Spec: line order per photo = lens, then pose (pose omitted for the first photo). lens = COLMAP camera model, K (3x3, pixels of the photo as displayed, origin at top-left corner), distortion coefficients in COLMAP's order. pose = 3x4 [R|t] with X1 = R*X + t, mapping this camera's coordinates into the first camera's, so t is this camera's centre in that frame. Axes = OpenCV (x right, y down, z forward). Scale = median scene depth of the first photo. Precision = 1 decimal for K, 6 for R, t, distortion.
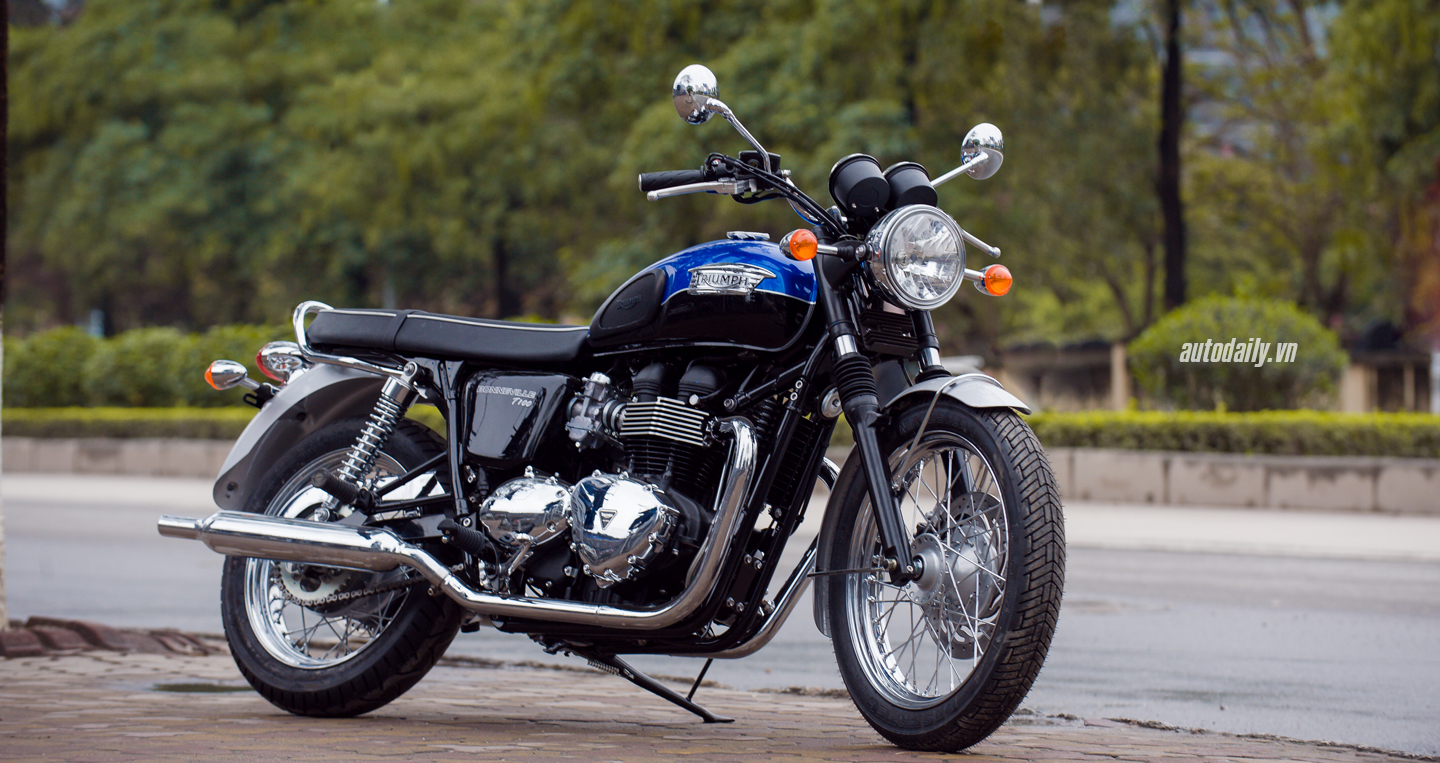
lens RADIAL K [[5104.7, 0, 720.0], [0, 5104.7, 381.5], [0, 0, 1]] dist [0.722267, -0.104214]
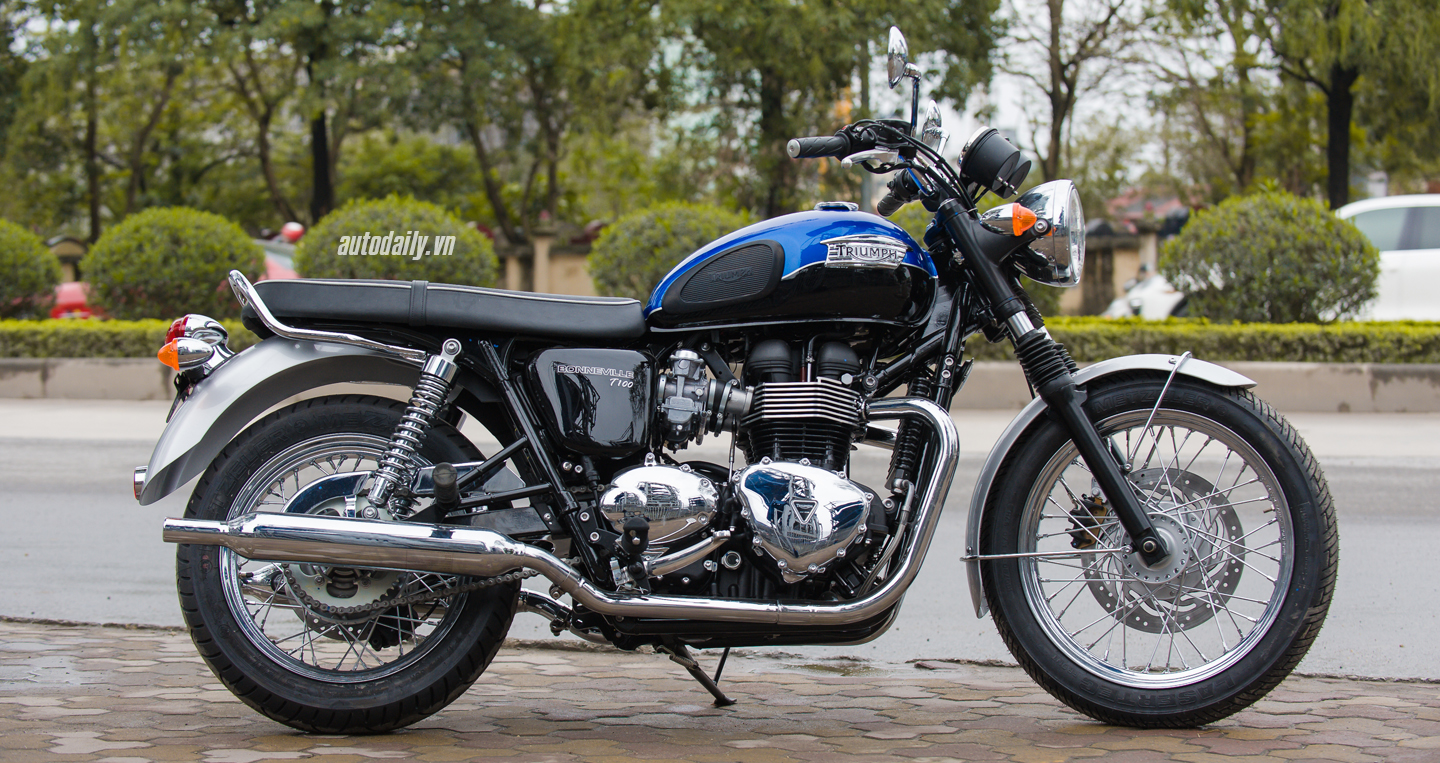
lens RADIAL K [[2902.0, 0, 720.0], [0, 2902.0, 381.5], [0, 0, 1]] dist [-0.325833, -0.103190]
pose [[0.758120, -0.023606, 0.651688, -0.372874], [0.000723, 0.999374, 0.035360, -0.014951], [-0.652115, -0.026336, 0.757662, 0.606588]]
